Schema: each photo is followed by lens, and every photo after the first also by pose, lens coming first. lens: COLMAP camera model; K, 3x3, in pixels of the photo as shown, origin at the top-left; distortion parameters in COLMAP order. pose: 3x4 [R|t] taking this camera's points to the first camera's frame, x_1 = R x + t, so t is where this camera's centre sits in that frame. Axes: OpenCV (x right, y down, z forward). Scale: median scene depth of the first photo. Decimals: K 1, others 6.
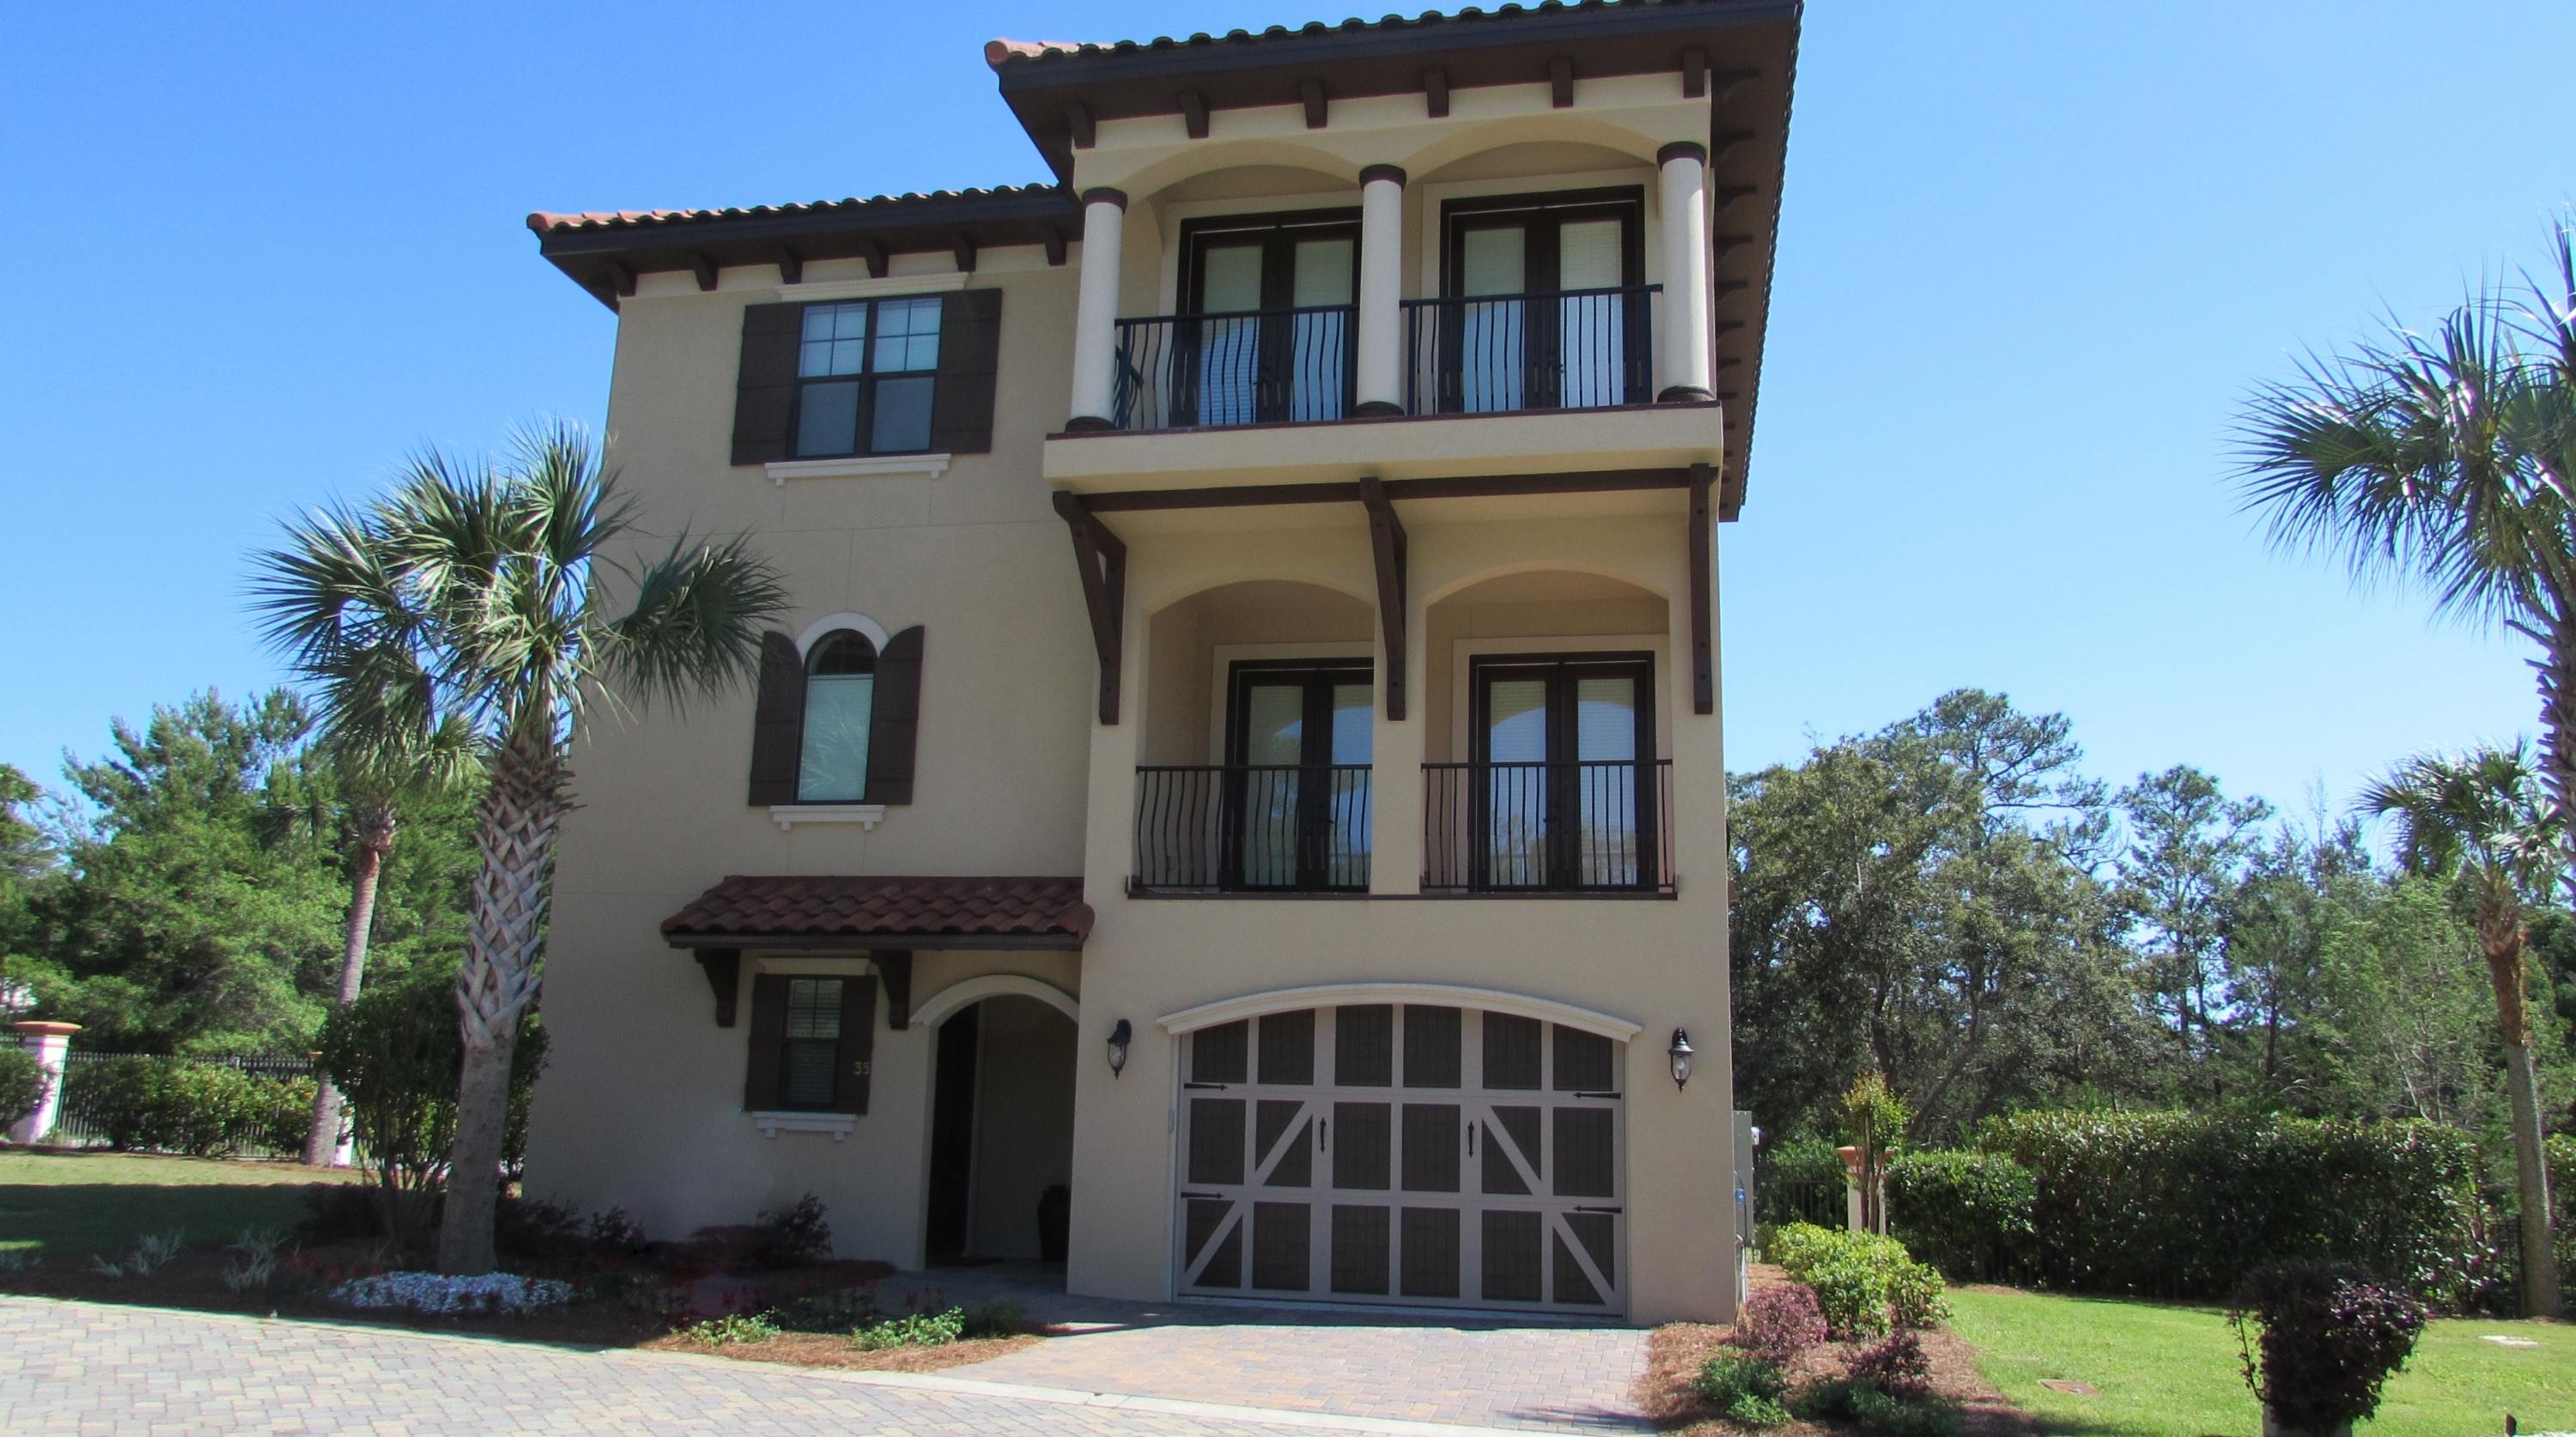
lens RADIAL K [[1829.2, 0, 1288.5], [0, 1829.2, 717.3], [0, 0, 1]] dist [-0.045851, -0.003506]
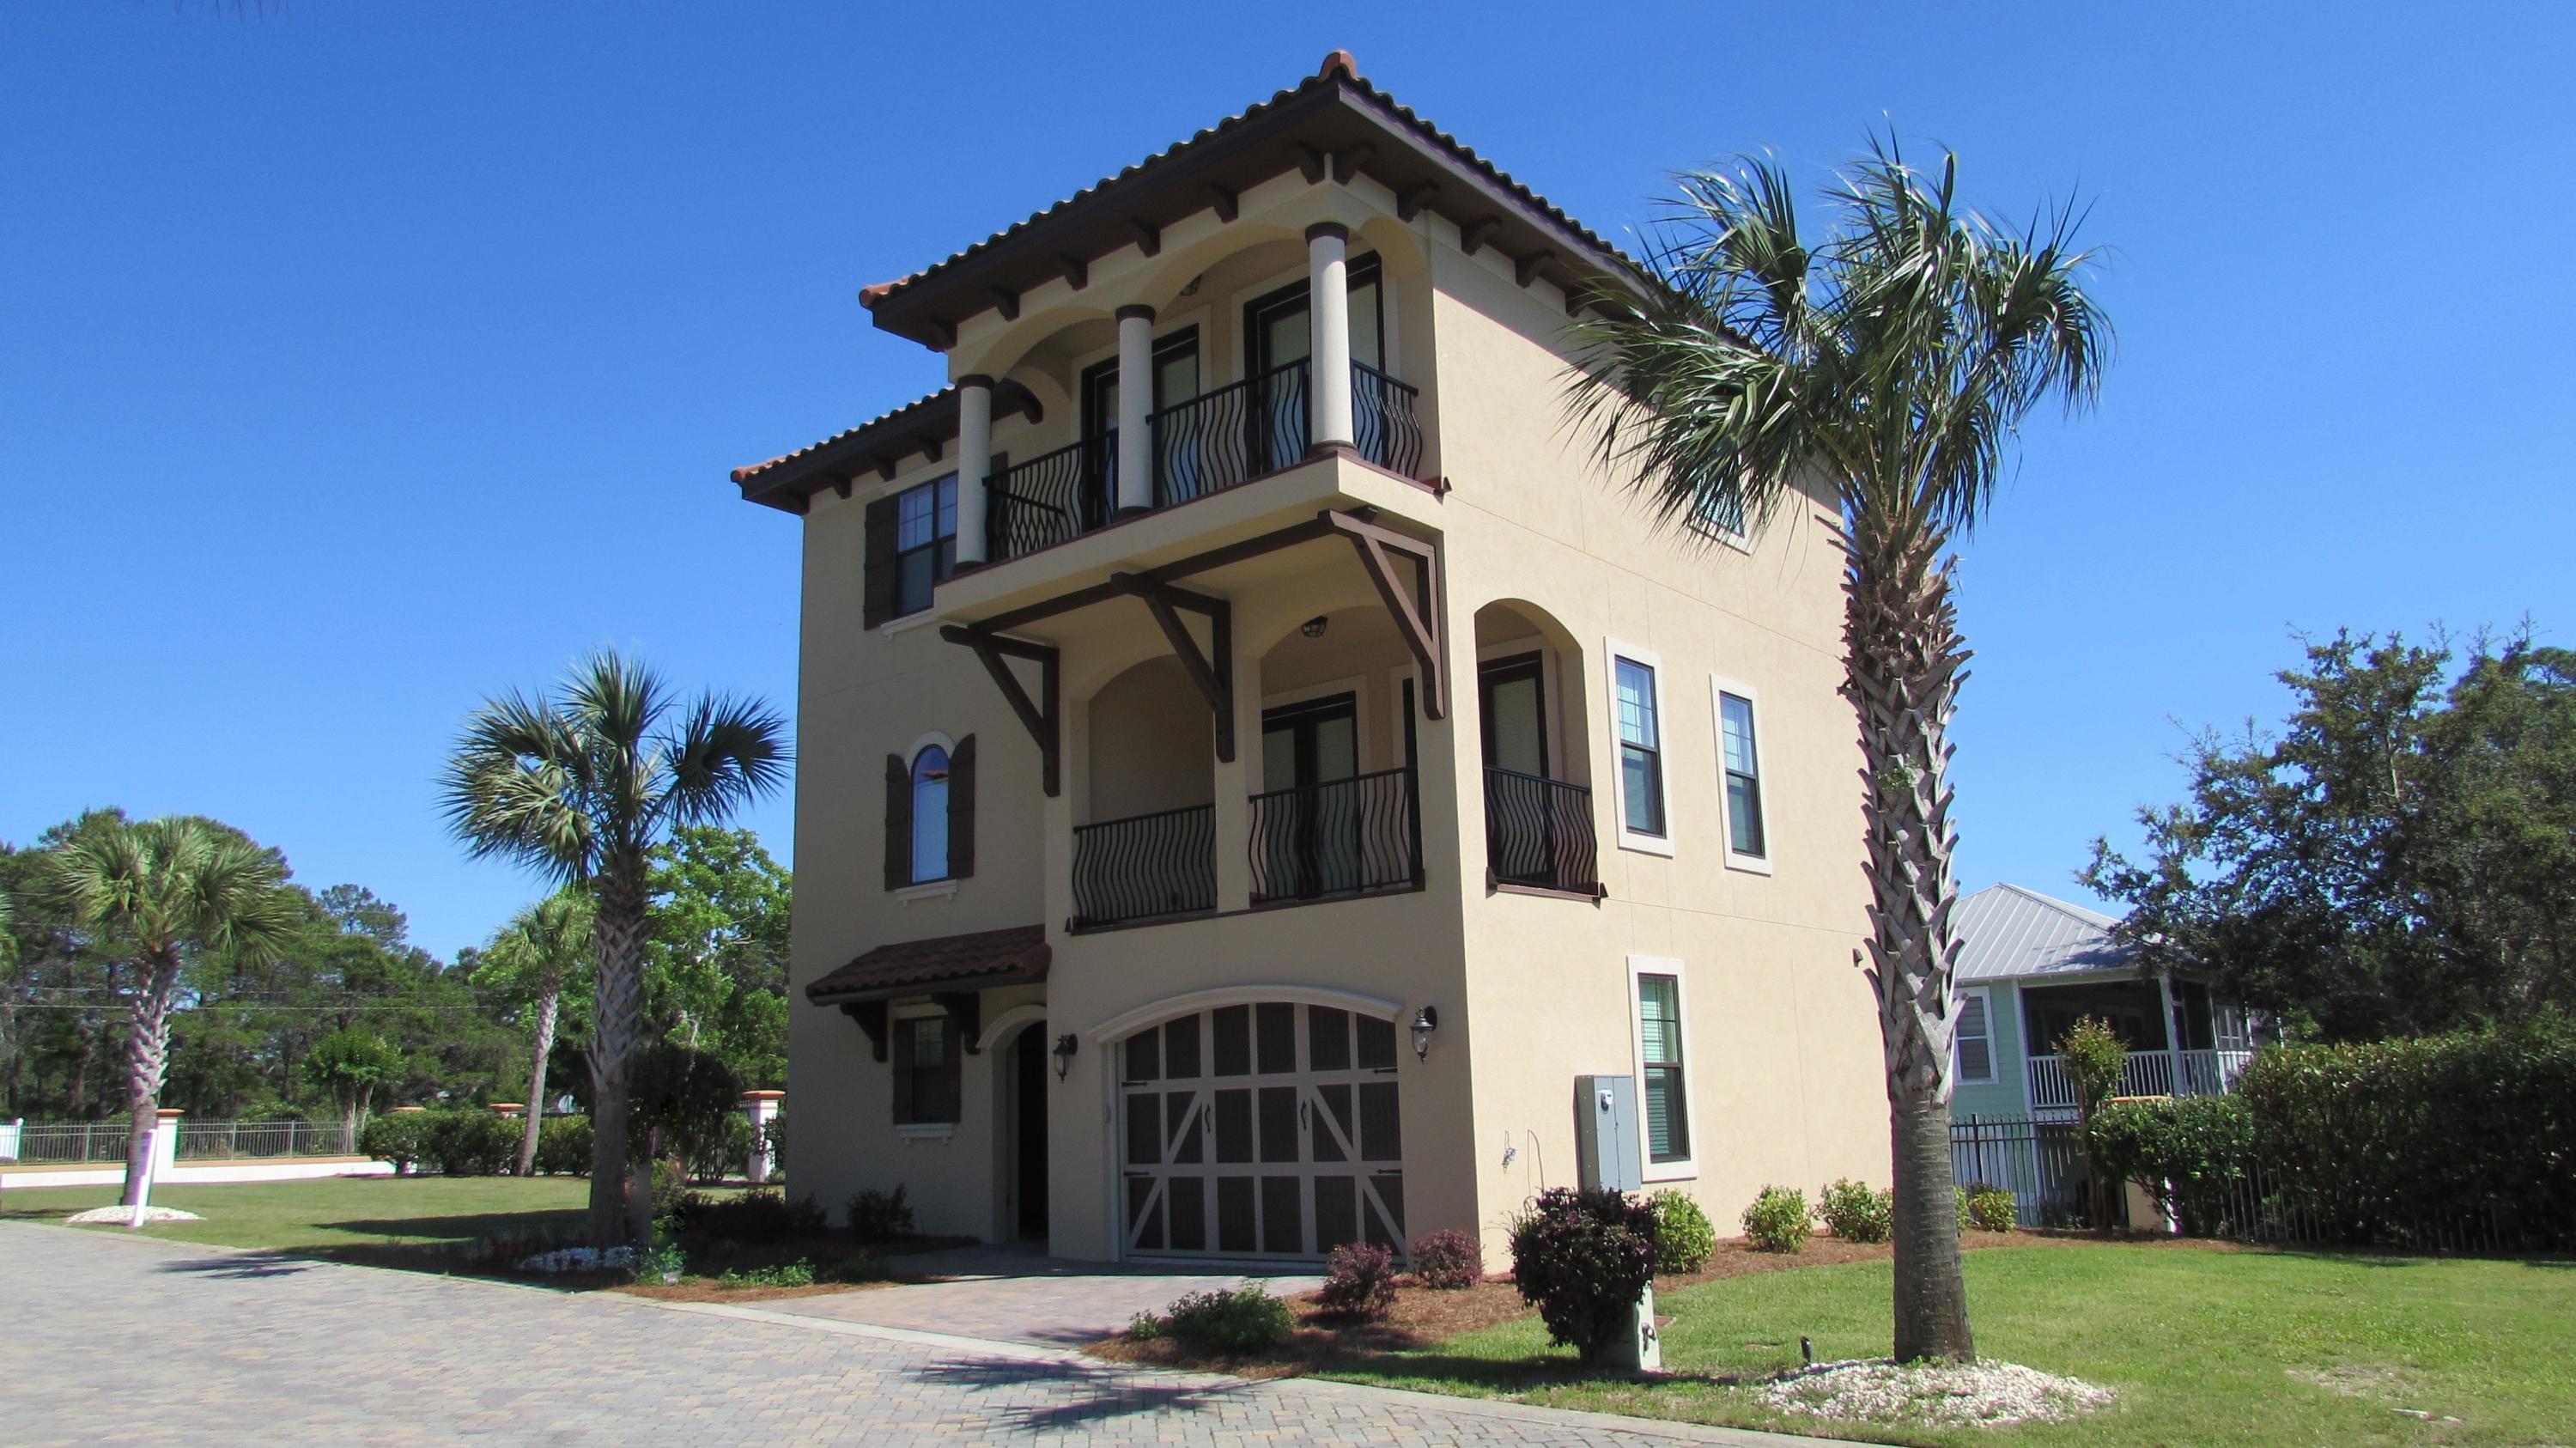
lens RADIAL K [[1829.7, 0, 1296.5], [0, 1829.7, 729.3], [0, 0, 1]] dist [-0.045851, -0.003506]
pose [[0.873499, -0.153141, -0.462112, 0.648641], [0.154097, 0.987402, -0.035940, 0.029877], [0.461794, -0.039816, 0.886093, -0.016190]]
